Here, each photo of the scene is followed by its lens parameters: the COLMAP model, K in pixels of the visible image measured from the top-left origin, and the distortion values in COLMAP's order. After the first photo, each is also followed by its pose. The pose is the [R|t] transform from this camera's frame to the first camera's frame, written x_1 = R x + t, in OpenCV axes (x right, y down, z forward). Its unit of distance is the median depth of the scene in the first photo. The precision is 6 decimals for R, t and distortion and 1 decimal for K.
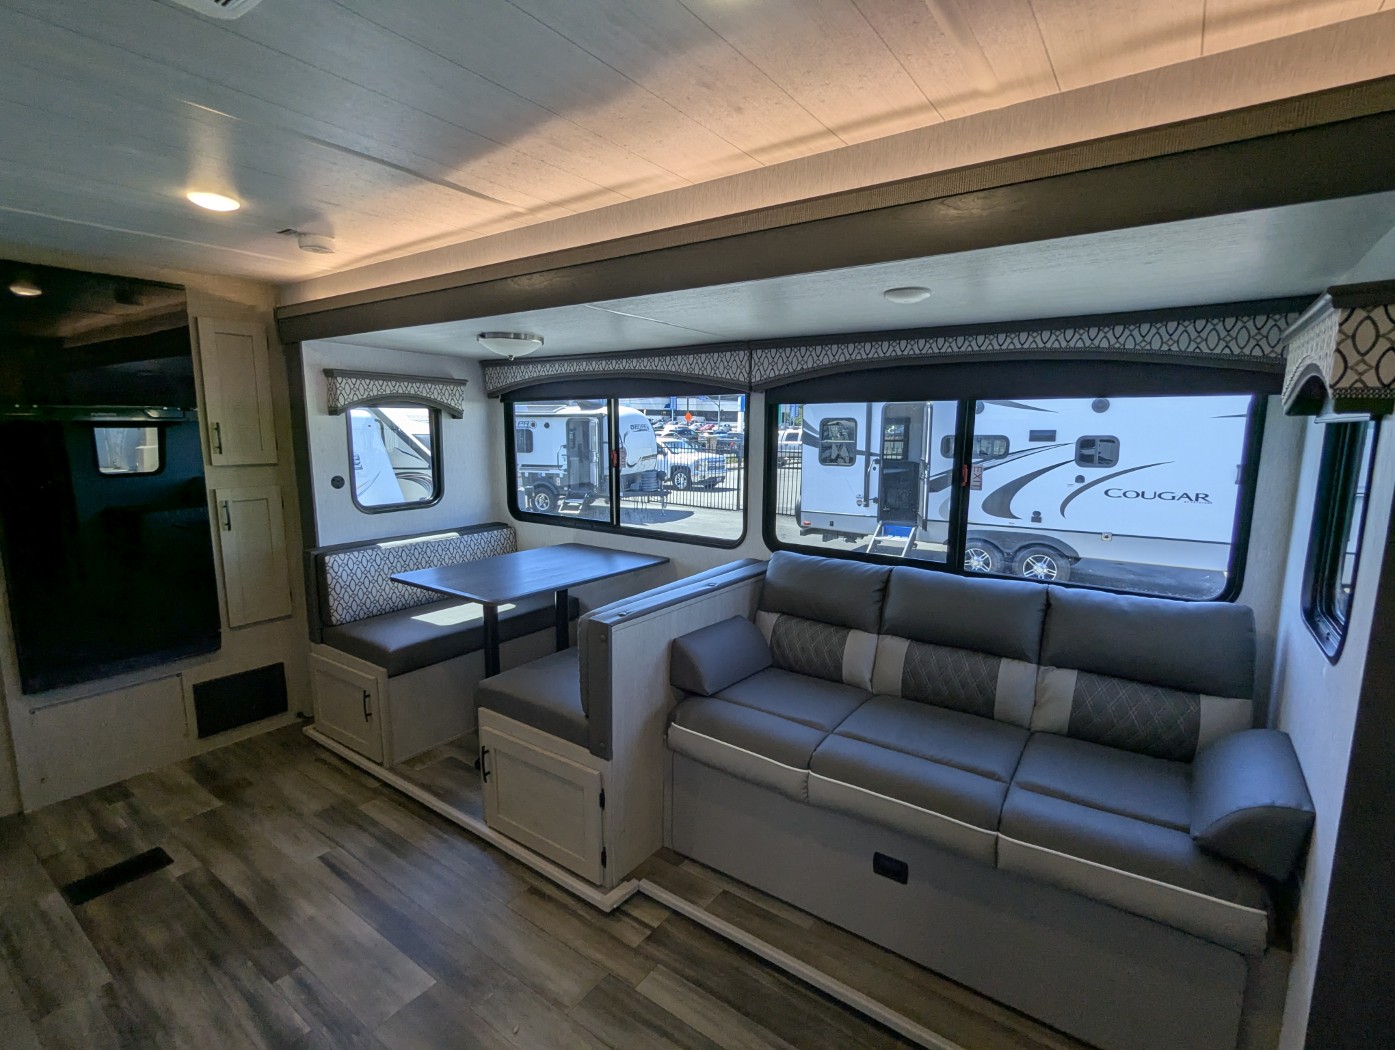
lens RADIAL K [[664.3, 0, 695.8], [0, 664.3, 523.3], [0, 0, 1]] dist [0.000957, 0.000671]
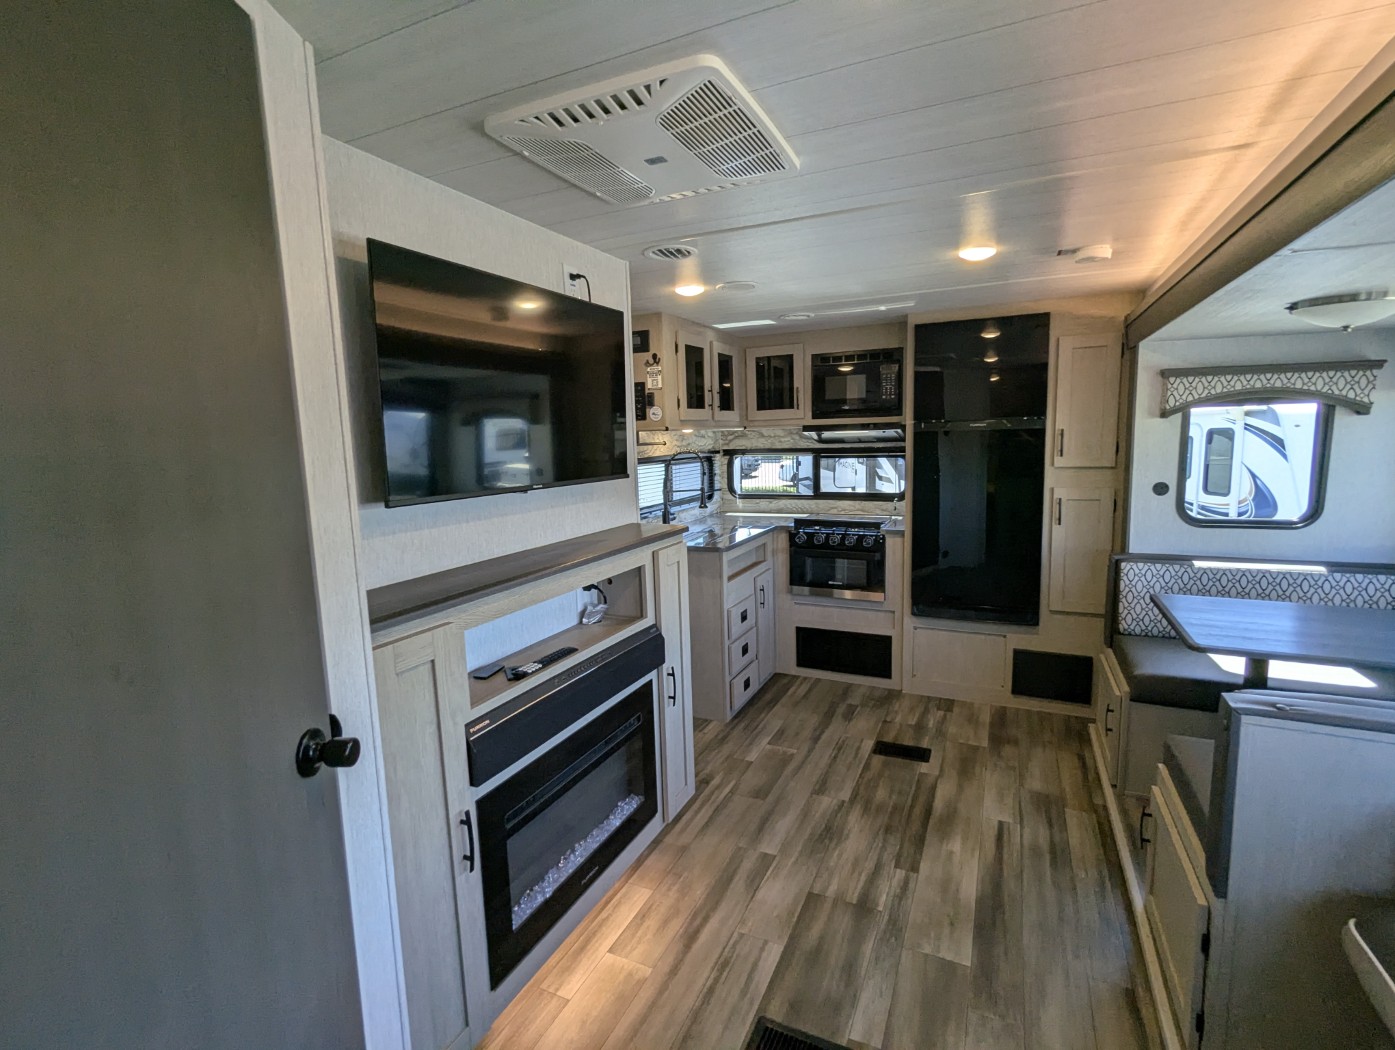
lens RADIAL K [[660.6, 0, 694.5], [0, 660.6, 521.9], [0, 0, 1]] dist [-0.003999, -0.000383]
pose [[0.178226, 0.115327, -0.977208, 0.305584], [-0.117631, 0.988483, 0.095204, -0.030627], [0.976933, 0.097982, 0.189740, 0.206450]]
